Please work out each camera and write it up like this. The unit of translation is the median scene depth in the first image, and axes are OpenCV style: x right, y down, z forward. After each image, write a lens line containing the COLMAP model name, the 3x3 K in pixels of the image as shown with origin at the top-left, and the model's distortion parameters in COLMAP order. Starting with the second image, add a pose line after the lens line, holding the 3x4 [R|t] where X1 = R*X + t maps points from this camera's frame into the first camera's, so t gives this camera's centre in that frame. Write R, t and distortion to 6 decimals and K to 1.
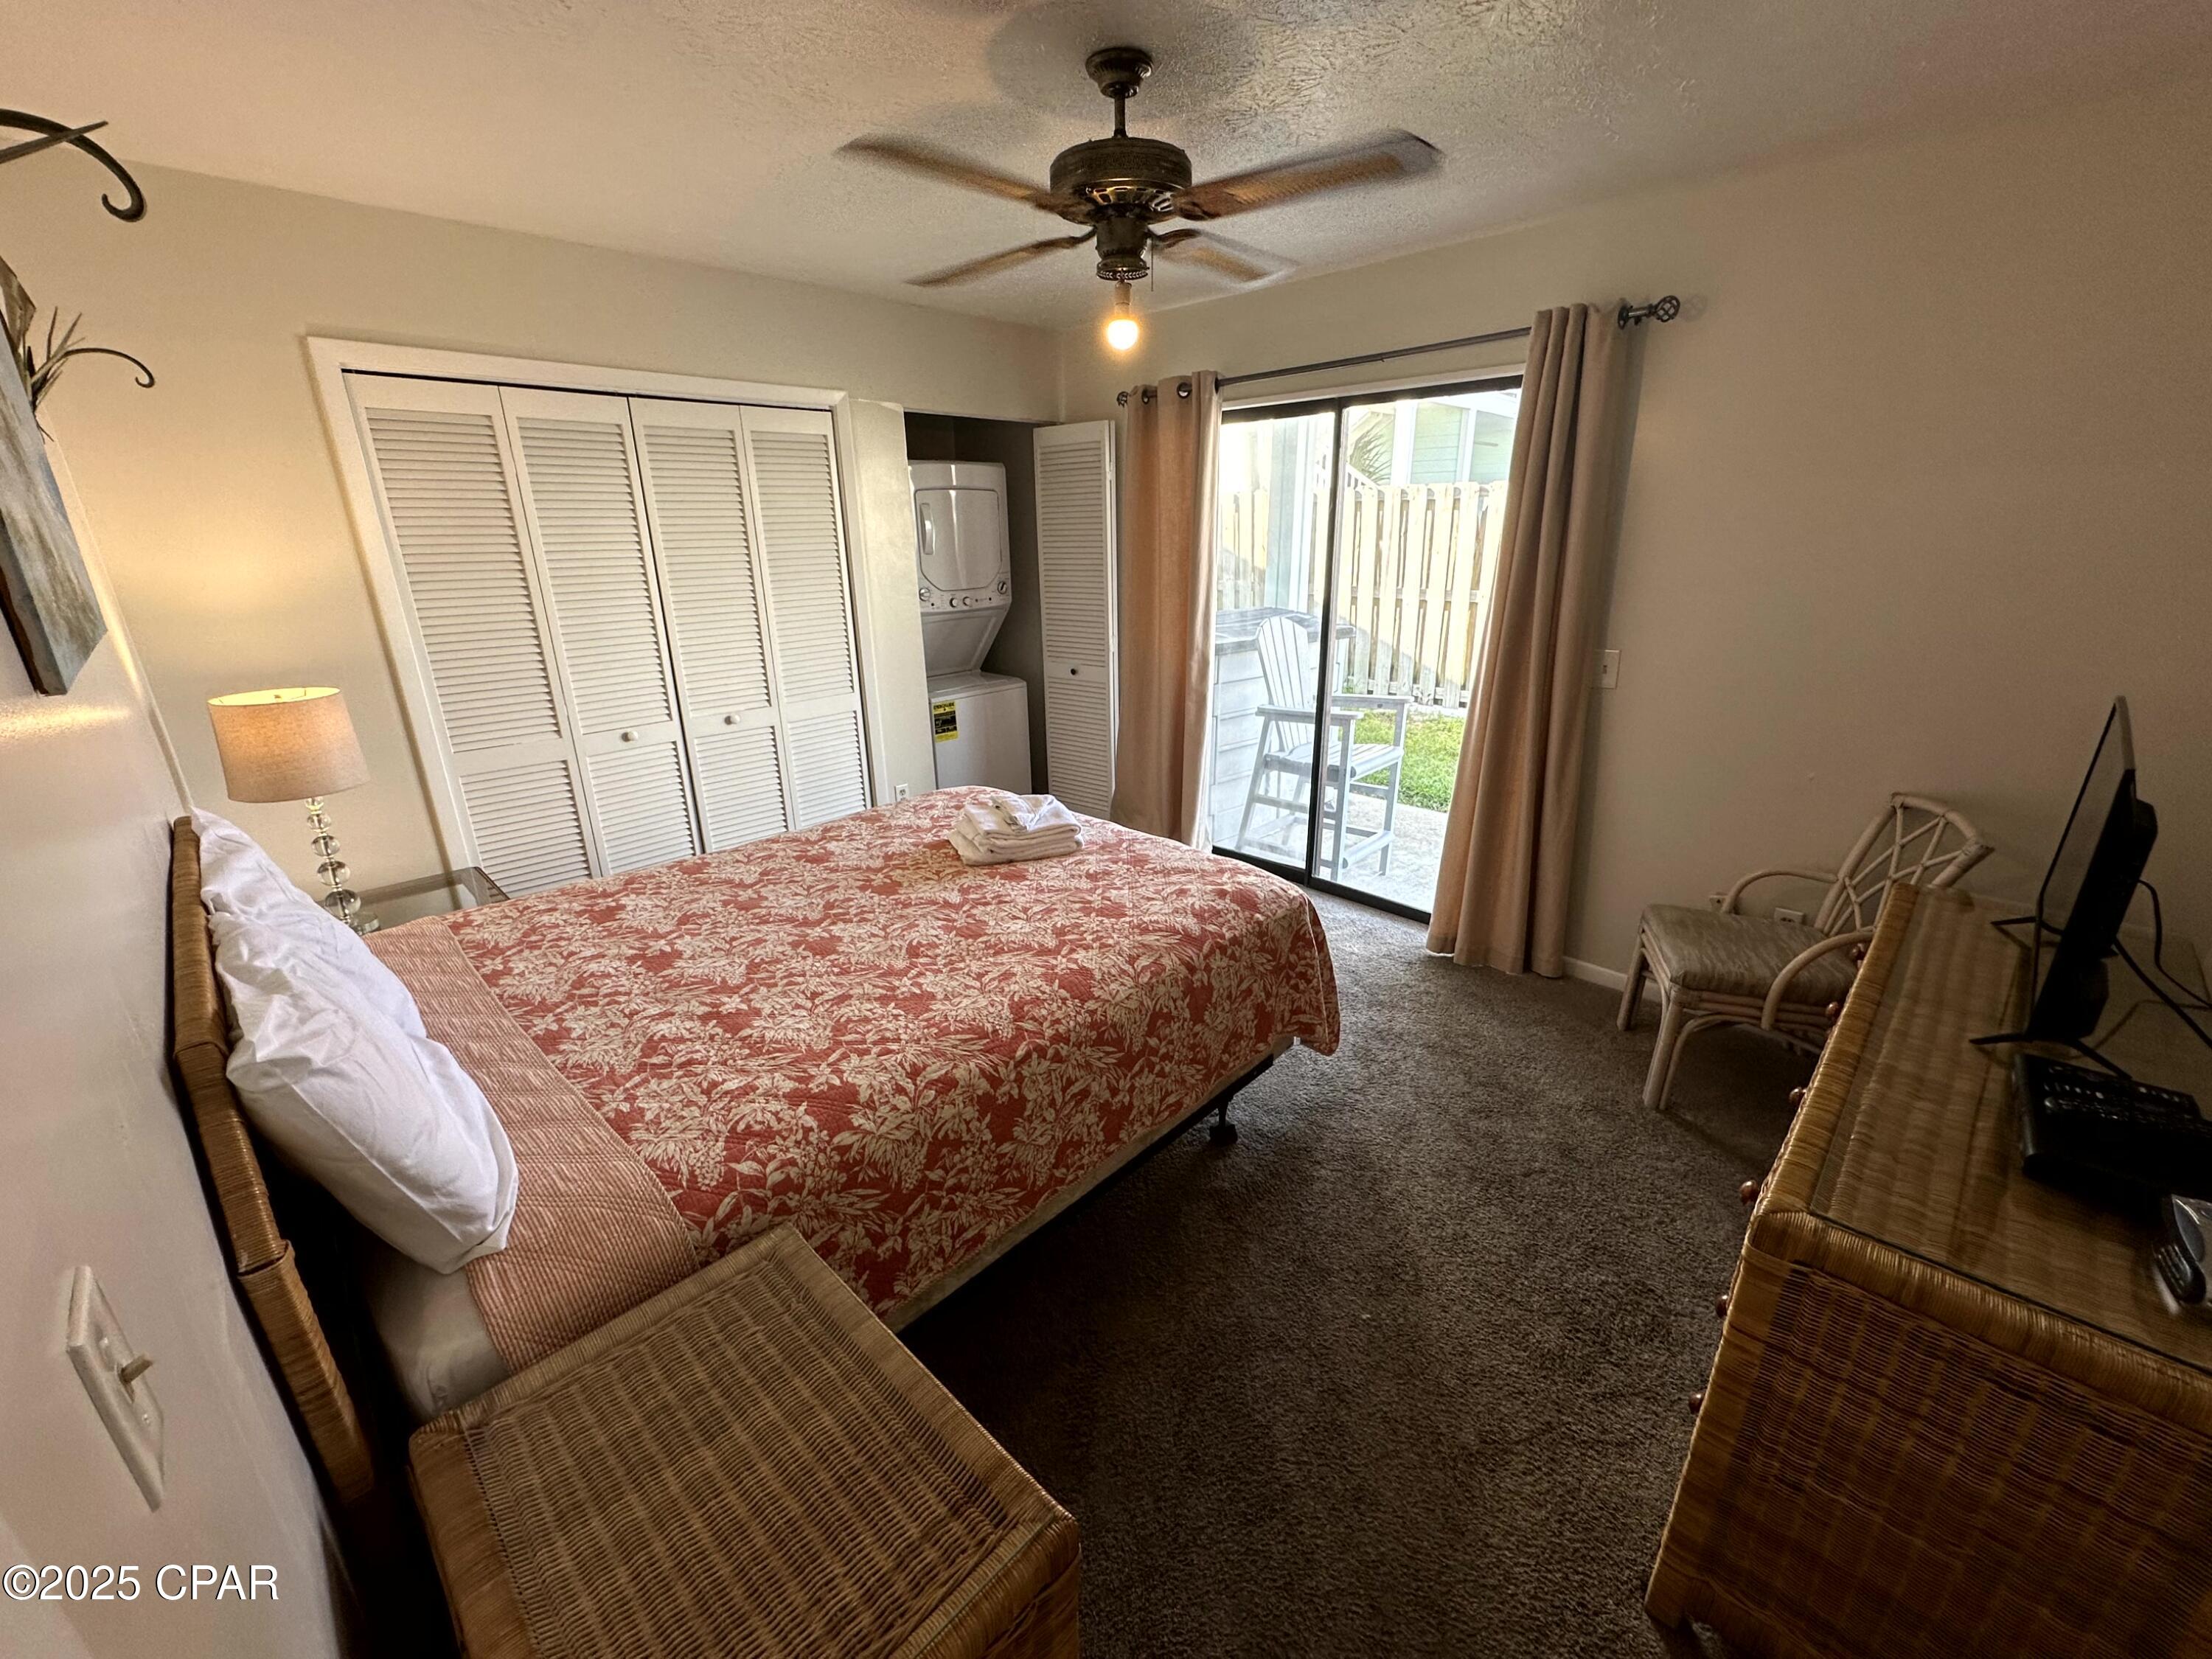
lens RADIAL K [[880.9, 0, 1106.0], [0, 880.9, 821.5], [0, 0, 1]] dist [-0.003736, 0.000661]
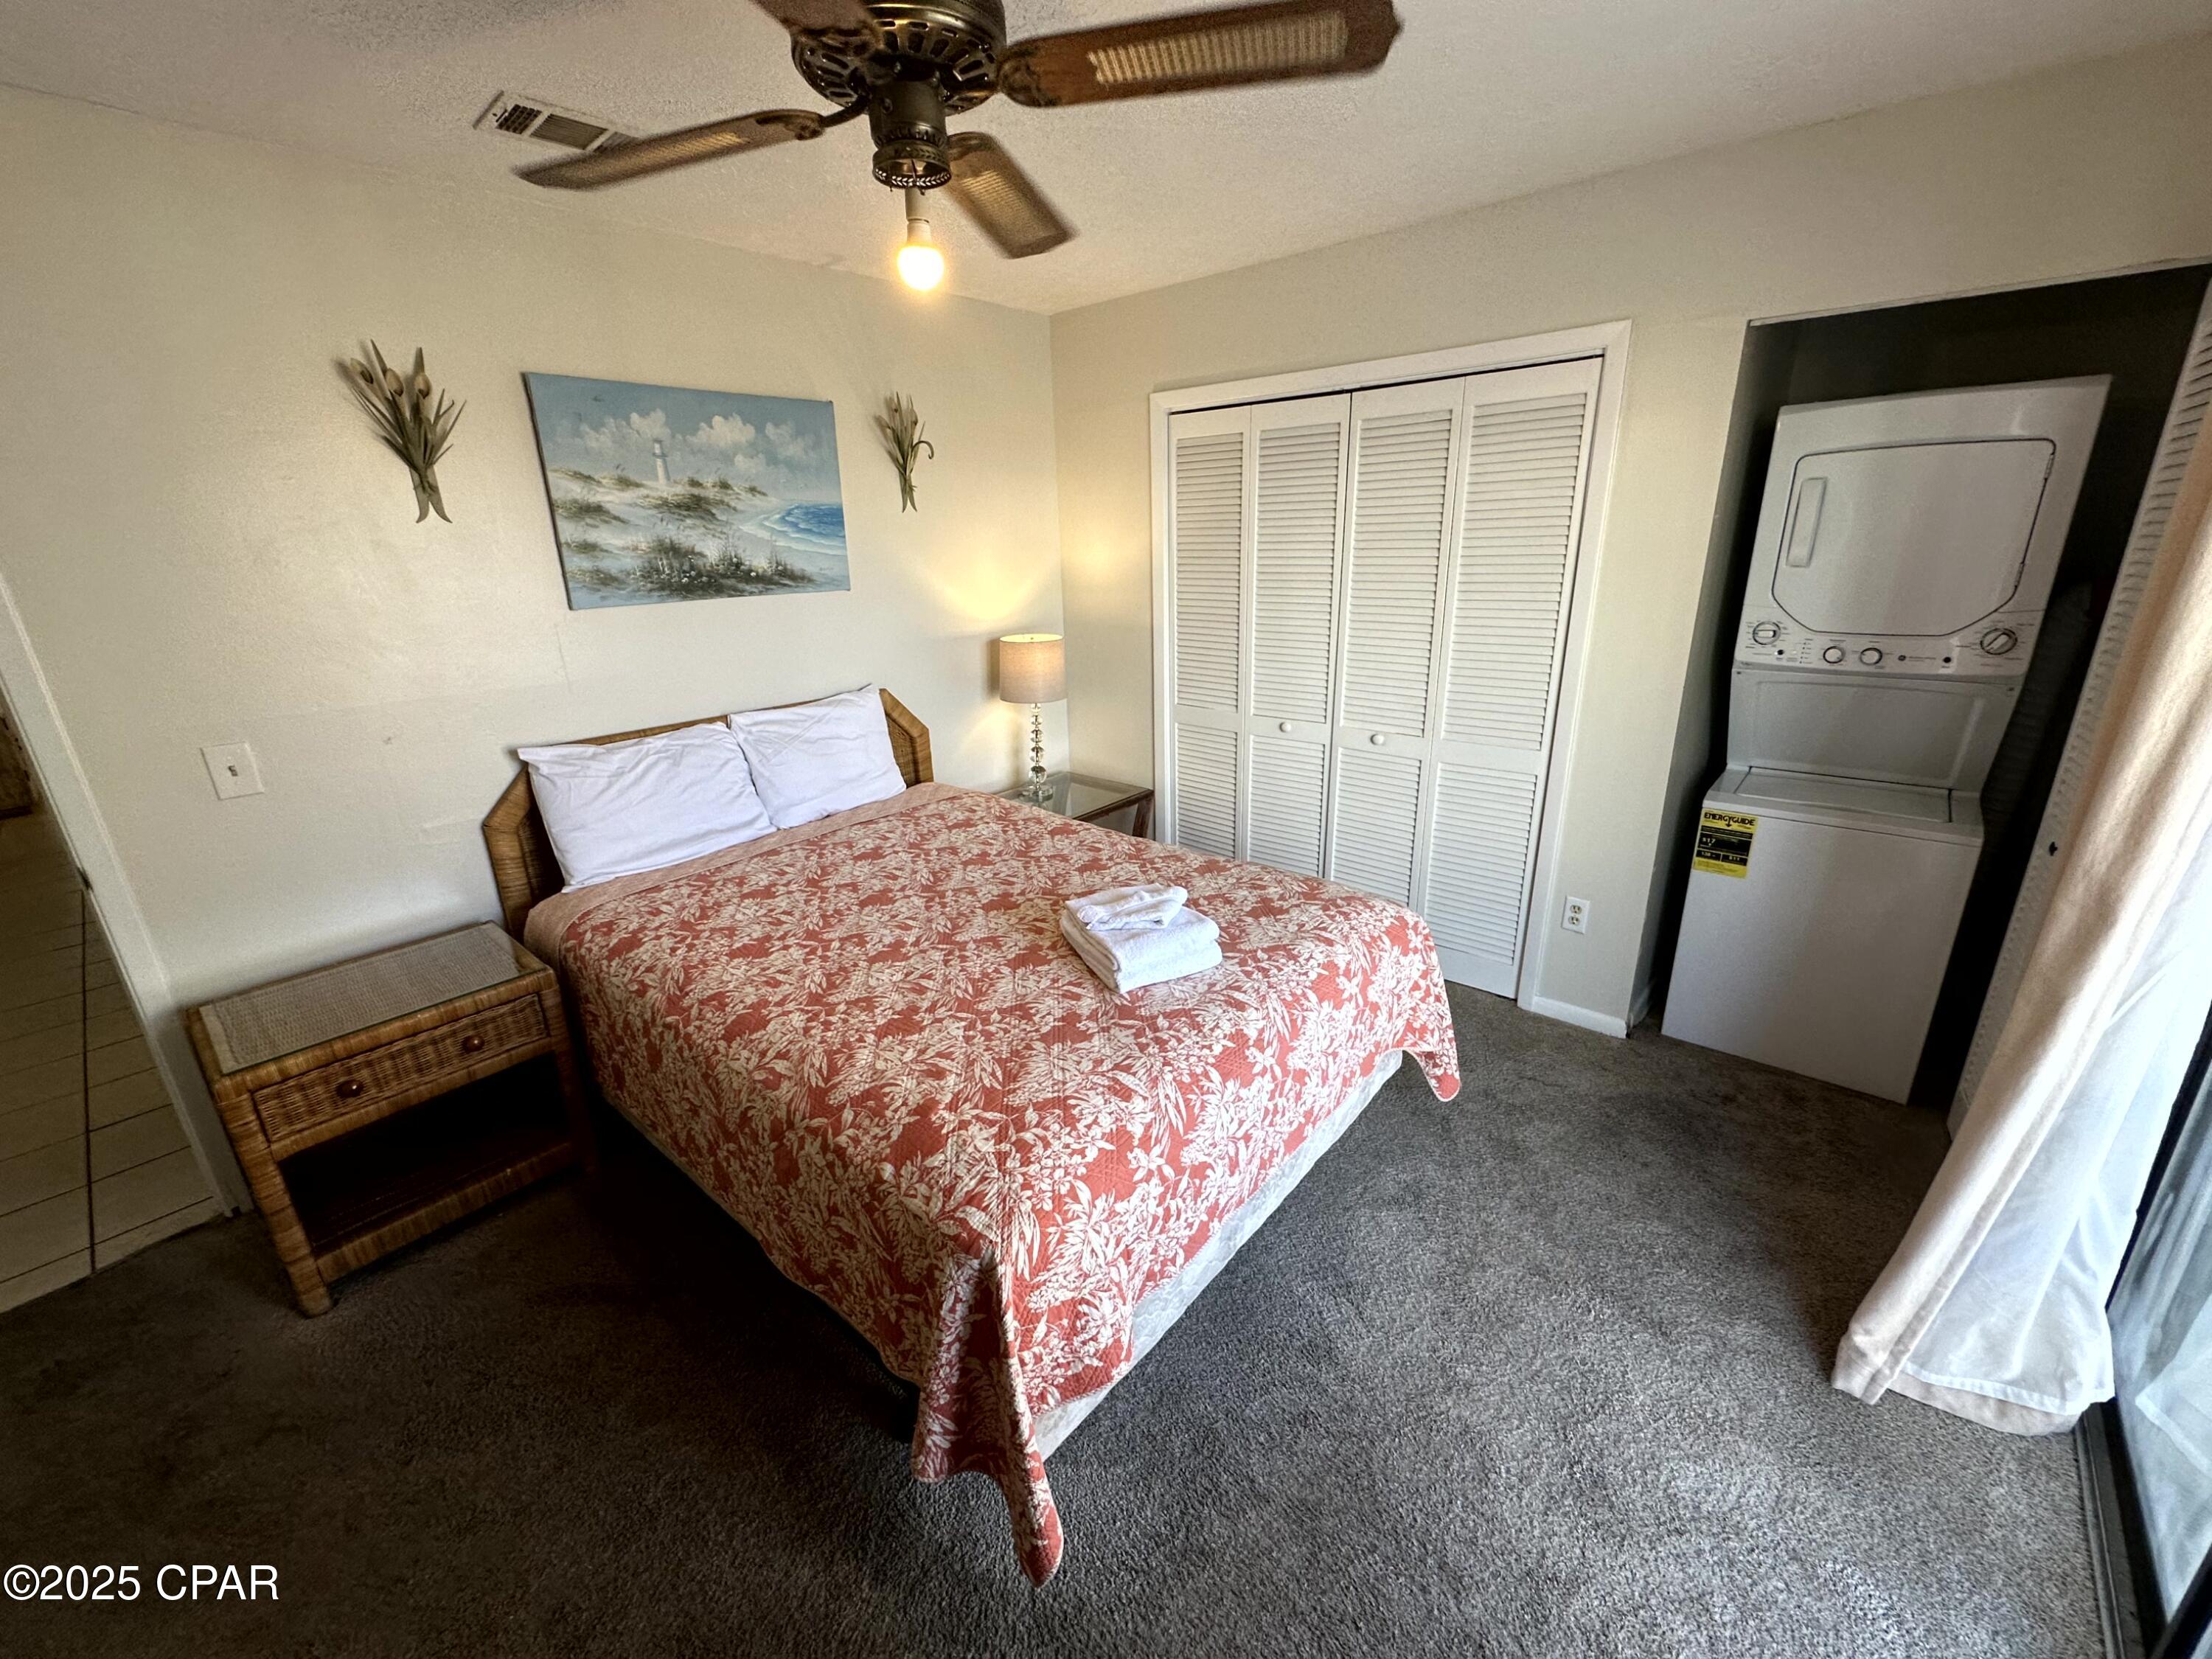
lens RADIAL K [[880.9, 0, 1110.7], [0, 880.9, 826.0], [0, 0, 1]] dist [-0.003736, 0.000661]
pose [[0.064556, 0.325026, -0.943499, 0.660493], [-0.296734, 0.908957, 0.292824, -0.328805], [0.952776, 0.261065, 0.155125, 0.936169]]
